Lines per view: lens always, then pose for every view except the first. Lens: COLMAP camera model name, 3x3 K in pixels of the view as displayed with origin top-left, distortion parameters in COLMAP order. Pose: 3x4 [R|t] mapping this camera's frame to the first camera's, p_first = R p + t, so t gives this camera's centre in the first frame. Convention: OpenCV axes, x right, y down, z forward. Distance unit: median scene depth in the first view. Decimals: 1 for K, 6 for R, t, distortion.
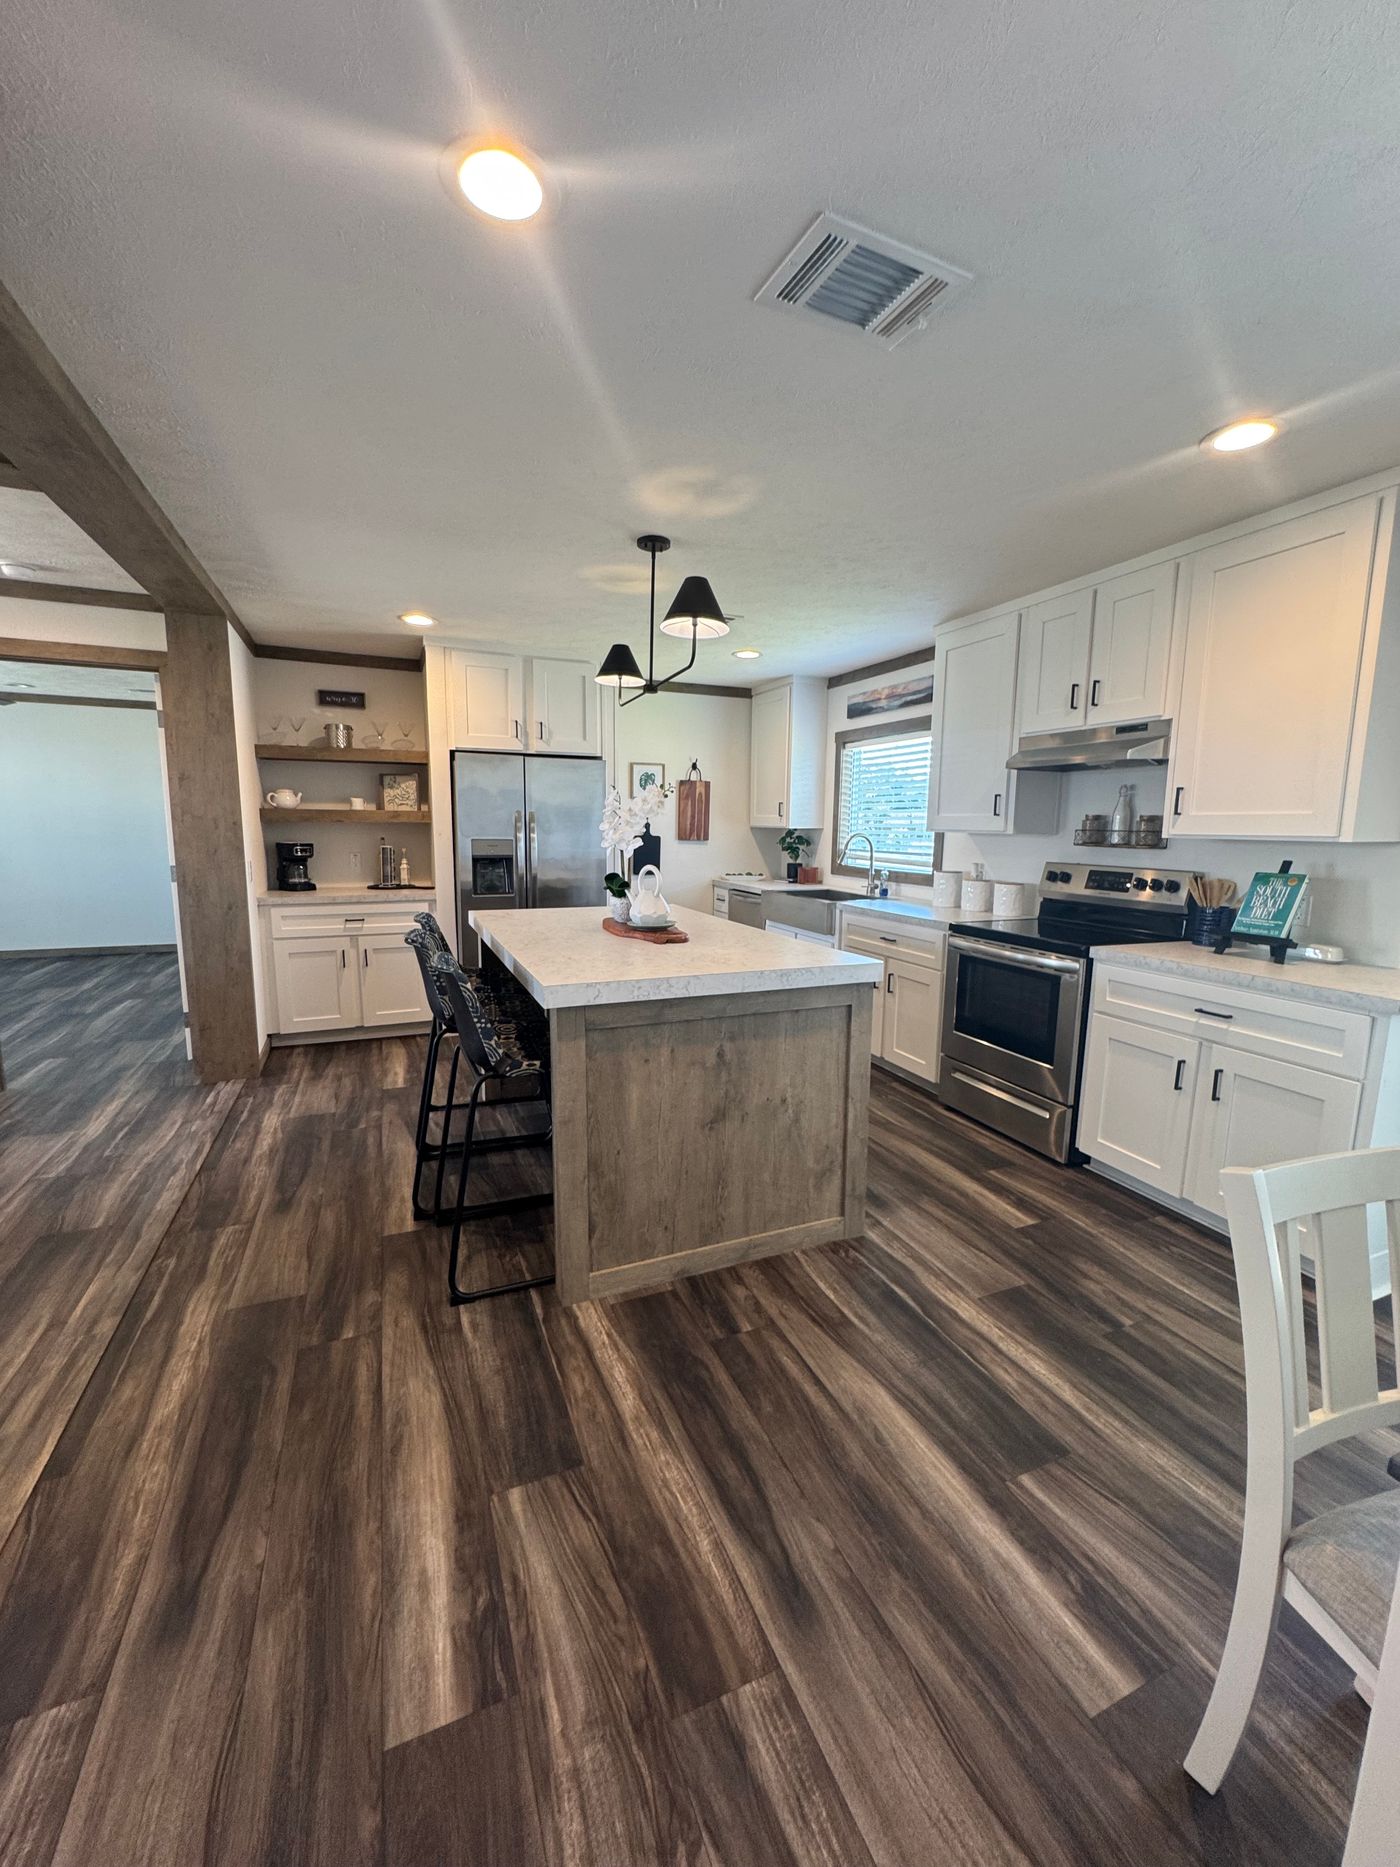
lens RADIAL K [[756.6, 0, 714.6], [0, 756.6, 943.1], [0, 0, 1]] dist [0.011634, -0.000269]
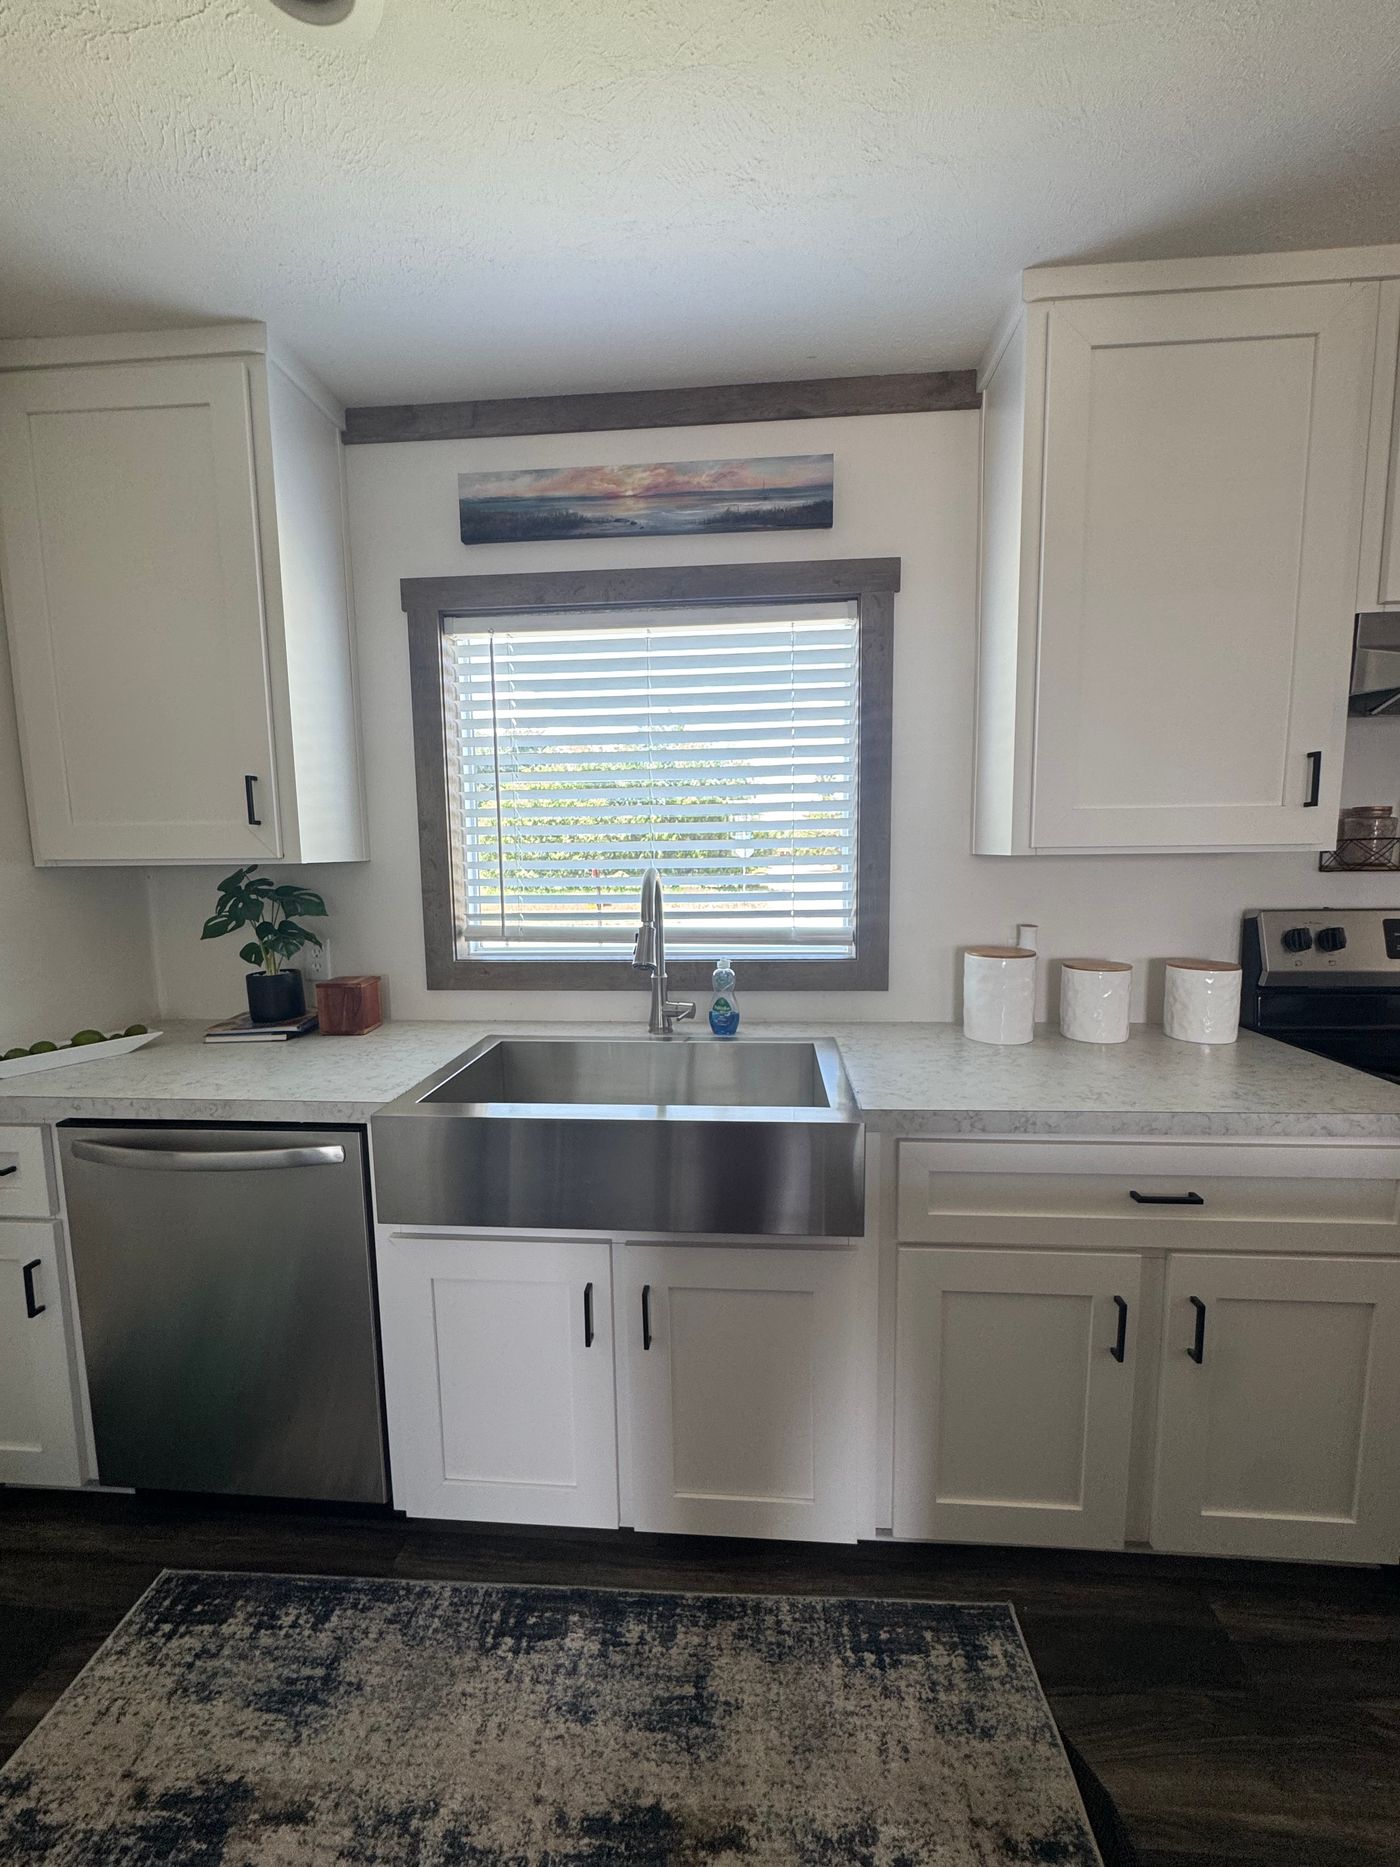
lens RADIAL K [[756.6, 0, 691.6], [0, 756.6, 944.5], [0, 0, 1]] dist [0.011634, -0.000269]
pose [[0.483557, -0.120385, 0.866995, -0.103350], [0.158691, 0.986140, 0.048421, -0.125047], [-0.860808, 0.114170, 0.495959, 0.819329]]
